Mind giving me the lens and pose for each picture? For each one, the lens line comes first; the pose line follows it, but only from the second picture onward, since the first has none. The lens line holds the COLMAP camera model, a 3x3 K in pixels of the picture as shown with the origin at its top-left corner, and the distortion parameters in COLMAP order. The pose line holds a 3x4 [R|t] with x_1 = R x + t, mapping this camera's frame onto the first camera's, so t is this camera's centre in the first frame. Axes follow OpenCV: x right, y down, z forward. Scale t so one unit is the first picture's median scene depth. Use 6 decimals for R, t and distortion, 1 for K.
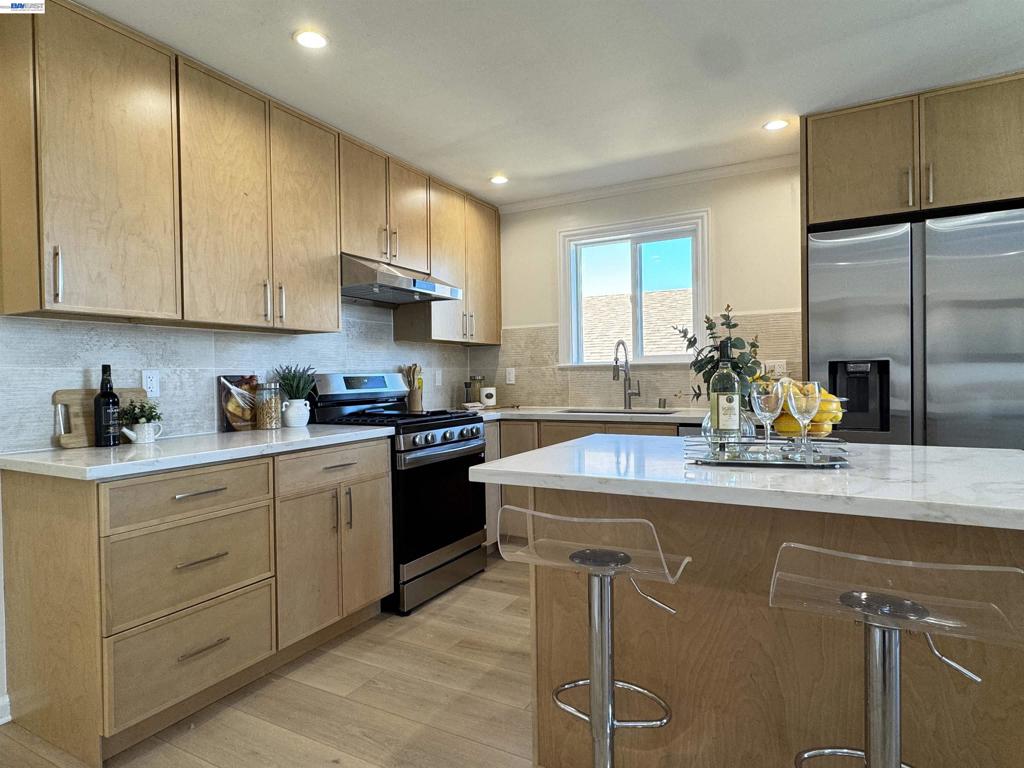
lens RADIAL K [[591.4, 0, 512.0], [0, 591.4, 384.0], [0, 0, 1]] dist [0.002107, 0.001756]
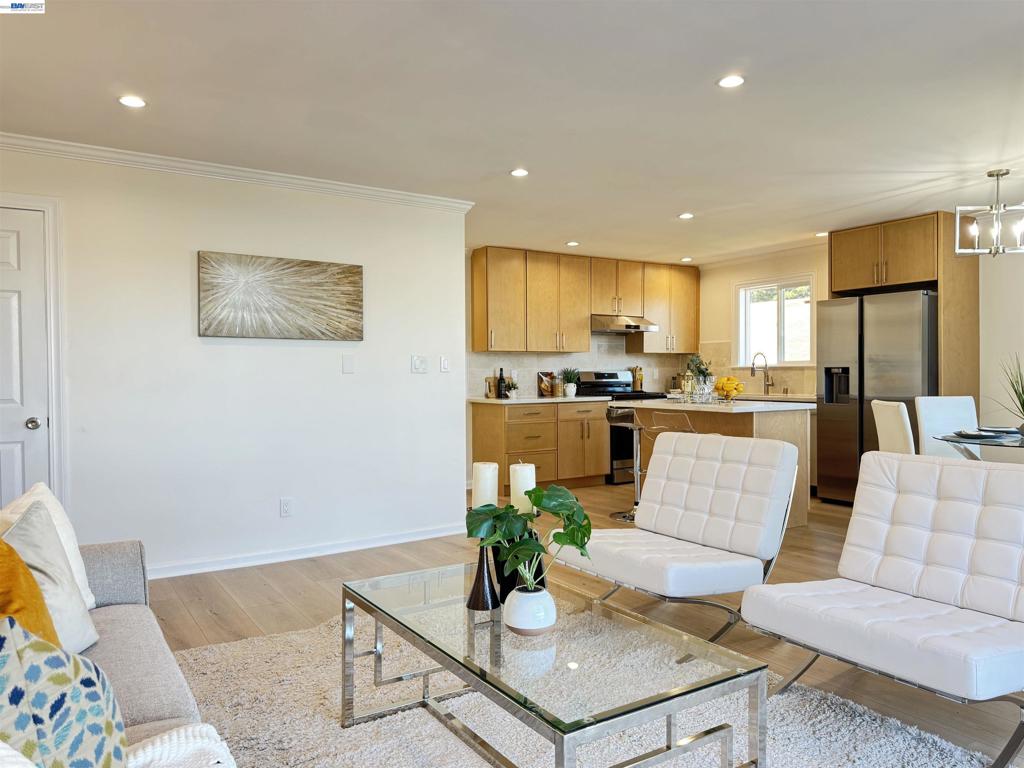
lens RADIAL K [[718.0, 0, 512.0], [0, 718.0, 384.0], [0, 0, 1]] dist [0.113074, -0.157913]
pose [[0.881835, 0.015771, -0.471295, 0.708190], [-0.013787, 0.999876, 0.007663, 0.011737], [0.471357, -0.000260, 0.881942, -1.464214]]
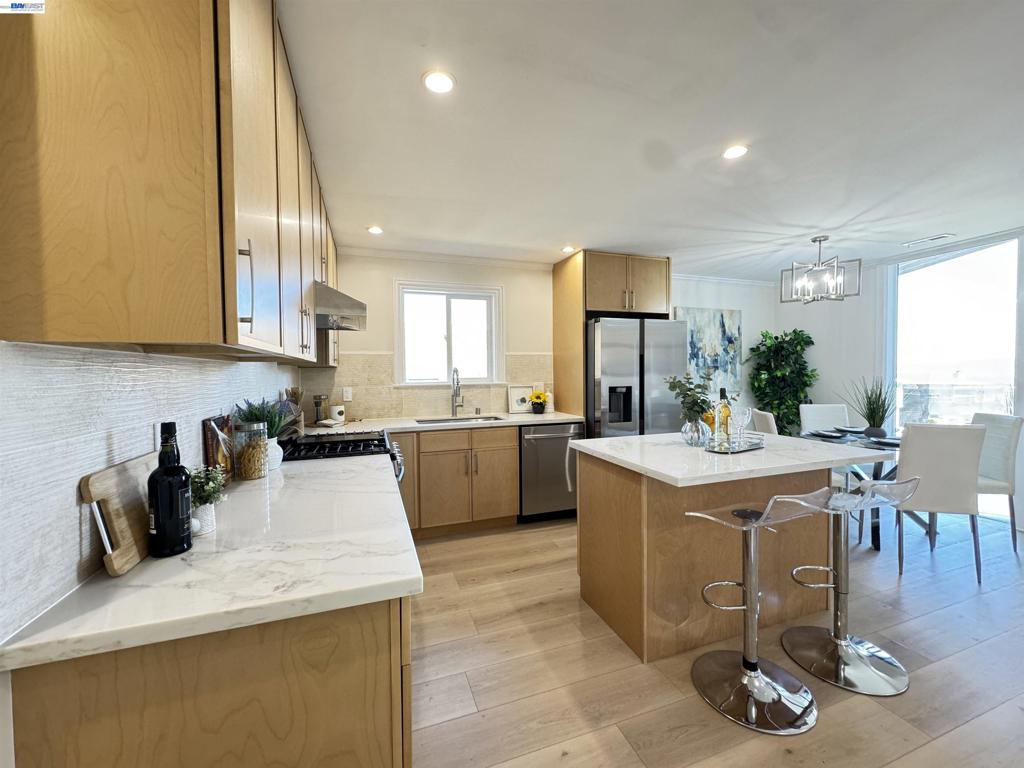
lens RADIAL K [[406.9, 0, 512.0], [0, 406.9, 384.0], [0, 0, 1]] dist [-0.000280, -0.000026]
pose [[0.665000, -0.014220, 0.746708, -0.598366], [0.012254, 0.999892, 0.008129, -0.056712], [-0.746743, 0.003744, 0.665102, 0.346665]]
